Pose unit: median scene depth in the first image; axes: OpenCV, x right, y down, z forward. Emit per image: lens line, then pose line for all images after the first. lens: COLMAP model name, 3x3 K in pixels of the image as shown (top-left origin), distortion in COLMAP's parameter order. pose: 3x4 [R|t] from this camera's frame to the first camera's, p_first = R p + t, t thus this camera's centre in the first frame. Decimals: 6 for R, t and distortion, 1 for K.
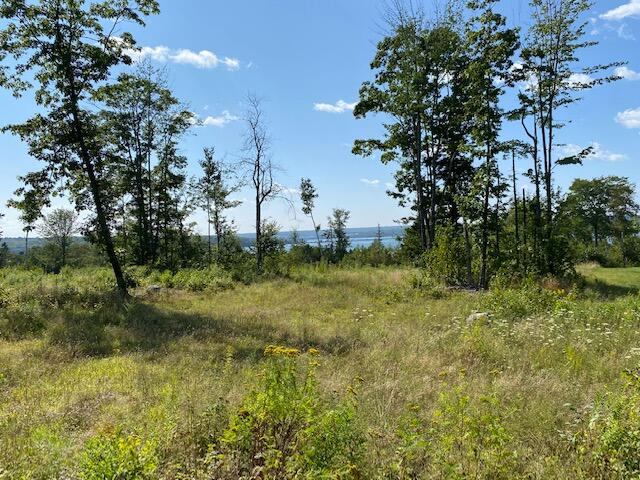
lens RADIAL K [[487.6, 0, 320.0], [0, 487.6, 240.0], [0, 0, 1]] dist [0.064414, 0.002382]
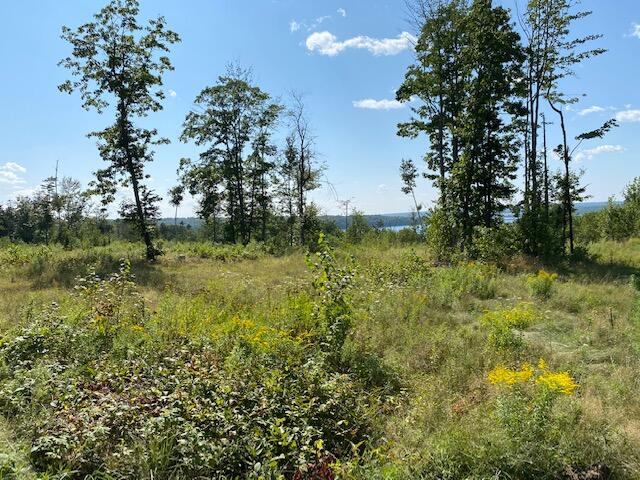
lens RADIAL K [[487.6, 0, 320.0], [0, 487.6, 240.0], [0, 0, 1]] dist [0.064414, 0.002382]
pose [[0.952082, 0.010344, -0.305669, 0.178796], [0.002407, 0.999143, 0.041310, 0.000003], [0.305835, -0.040066, 0.951241, -0.043079]]
